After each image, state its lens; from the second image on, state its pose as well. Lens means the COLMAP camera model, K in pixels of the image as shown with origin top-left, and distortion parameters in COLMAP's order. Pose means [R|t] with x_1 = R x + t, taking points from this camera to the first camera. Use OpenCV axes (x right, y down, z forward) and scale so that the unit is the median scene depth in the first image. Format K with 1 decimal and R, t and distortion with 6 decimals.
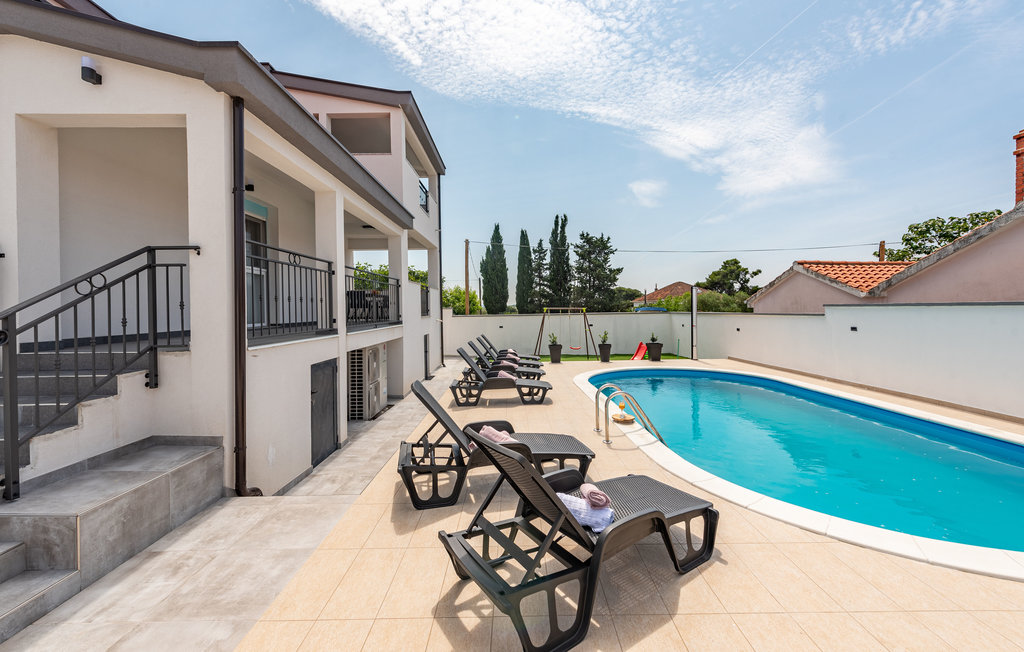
lens RADIAL K [[405.3, 0, 517.1], [0, 405.3, 311.3], [0, 0, 1]] dist [0.000272, -0.000299]
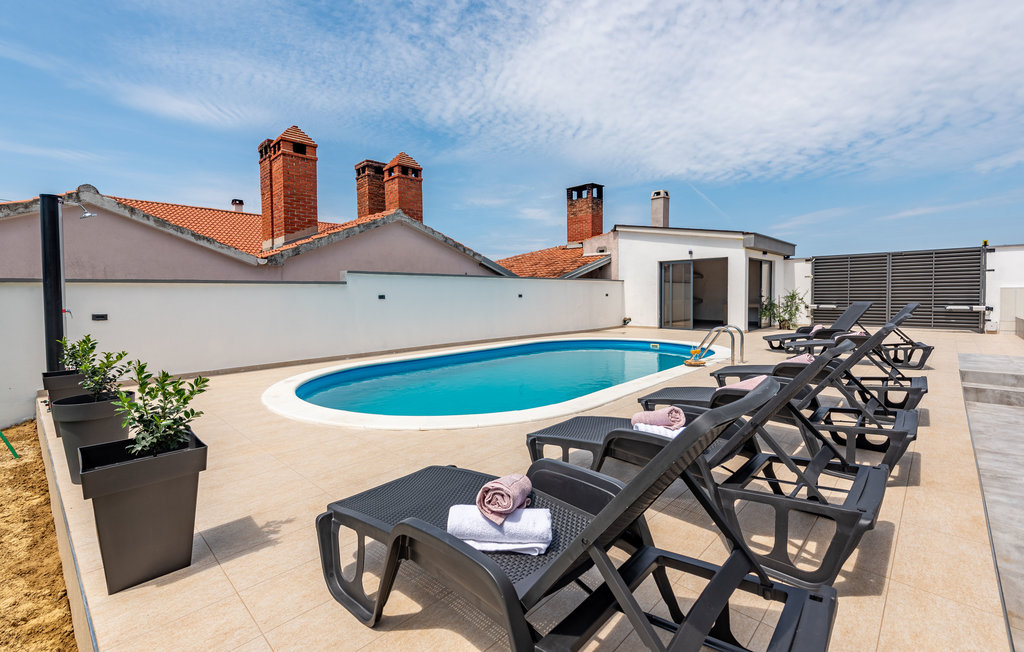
lens RADIAL K [[438.4, 0, 504.6], [0, 438.4, 306.5], [0, 0, 1]] dist [-0.000333, -0.000202]
pose [[-0.695370, -0.003284, 0.718645, -0.142396], [0.019654, 0.999529, 0.023585, 0.043512], [-0.718383, 0.030525, -0.694977, 1.416108]]
